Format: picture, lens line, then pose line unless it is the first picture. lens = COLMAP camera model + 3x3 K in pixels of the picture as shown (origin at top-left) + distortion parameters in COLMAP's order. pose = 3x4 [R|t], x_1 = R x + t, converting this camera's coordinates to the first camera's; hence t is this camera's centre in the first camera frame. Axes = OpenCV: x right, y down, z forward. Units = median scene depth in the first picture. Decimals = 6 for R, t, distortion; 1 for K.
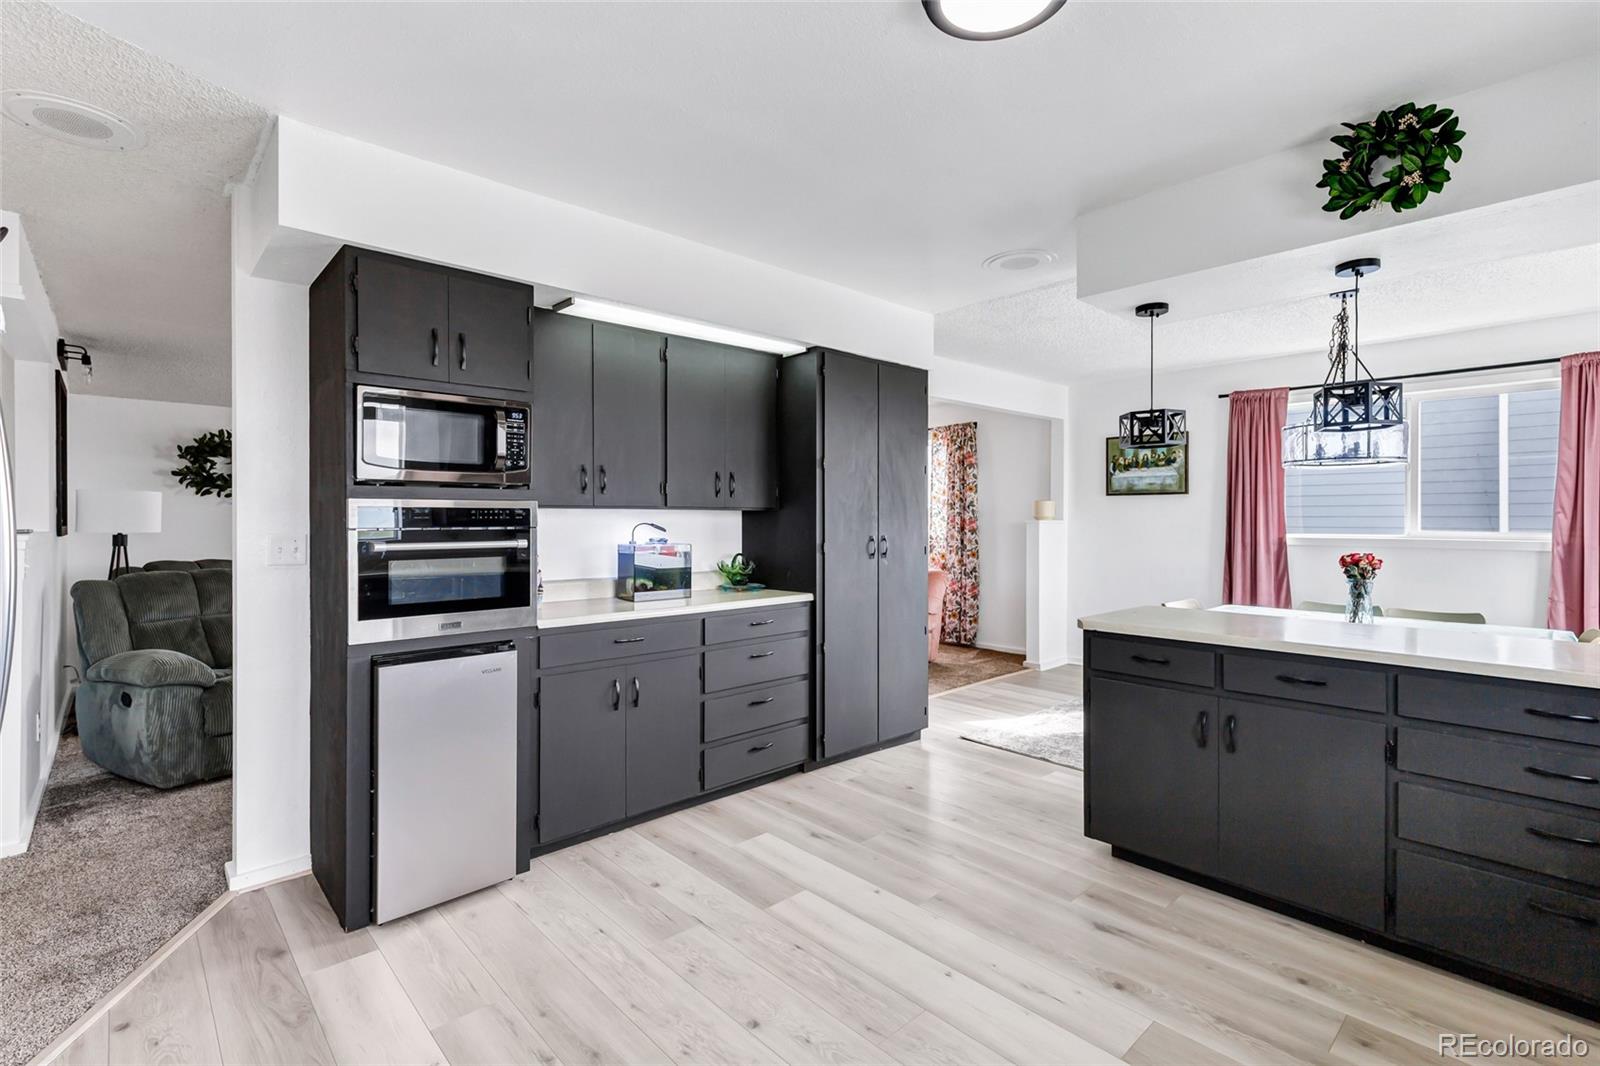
lens RADIAL K [[736.7, 0, 813.4], [0, 736.7, 506.8], [0, 0, 1]] dist [0.000635, -0.000512]
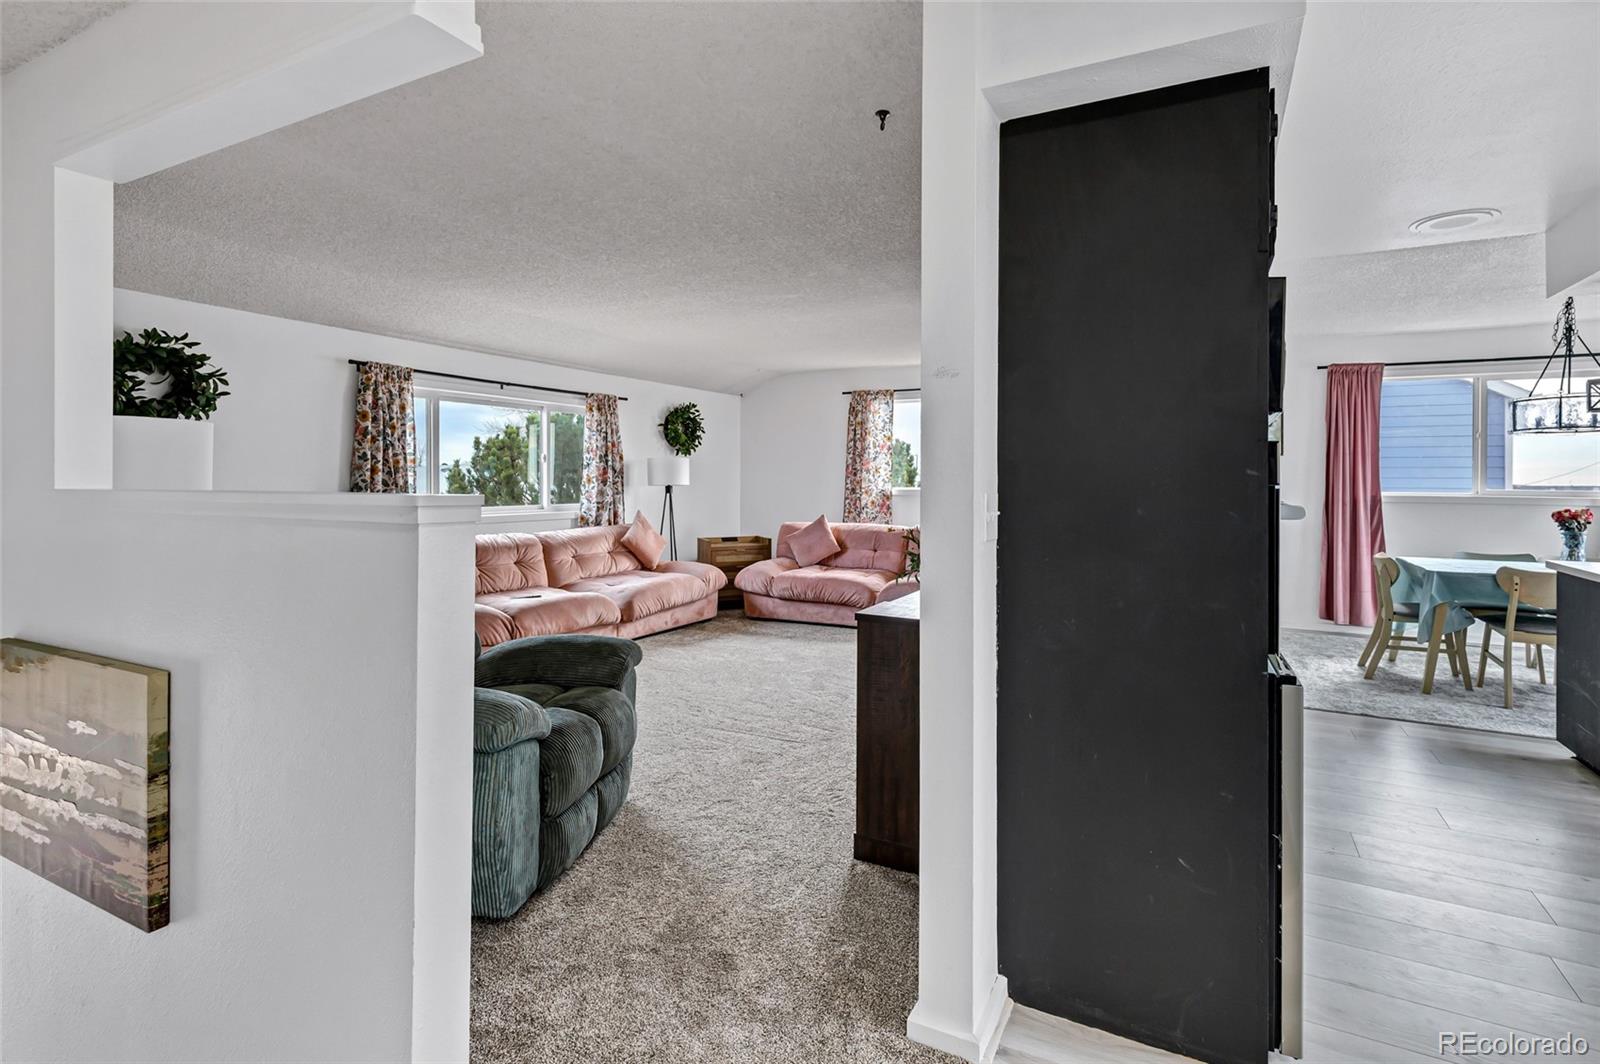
lens RADIAL K [[736.7, 0, 842.1], [0, 736.7, 484.3], [0, 0, 1]] dist [0.000635, -0.000512]
pose [[0.939140, 0.003472, 0.343517, -0.791515], [-0.011769, 0.999687, 0.022070, 0.013975], [-0.343333, -0.024770, 0.938887, 0.334569]]
